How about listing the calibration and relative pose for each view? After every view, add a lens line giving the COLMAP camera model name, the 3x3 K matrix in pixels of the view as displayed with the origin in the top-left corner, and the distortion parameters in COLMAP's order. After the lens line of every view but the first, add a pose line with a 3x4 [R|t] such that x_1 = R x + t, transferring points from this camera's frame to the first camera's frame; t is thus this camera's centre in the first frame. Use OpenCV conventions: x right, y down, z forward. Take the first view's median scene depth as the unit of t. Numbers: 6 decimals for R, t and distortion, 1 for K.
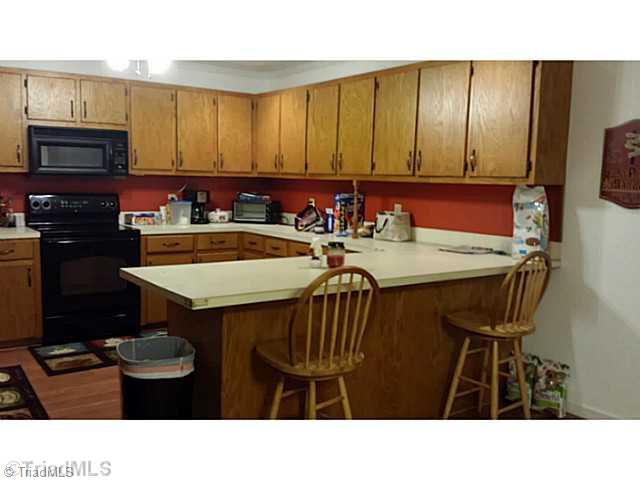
lens RADIAL K [[615.0, 0, 320.0], [0, 615.0, 240.6], [0, 0, 1]] dist [0.009979, 0.000000]
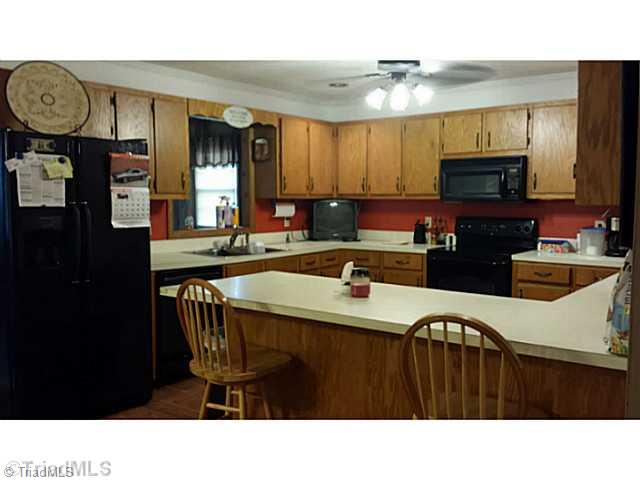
lens RADIAL K [[567.8, 0, 320.5], [0, 567.8, 240.8], [0, 0, 1]] dist [0.006921, 0.001695]
pose [[0.277454, 0.051259, -0.959371, 0.494301], [-0.092069, 0.995398, 0.026558, -0.036460], [0.956317, 0.080960, 0.280896, 0.455092]]
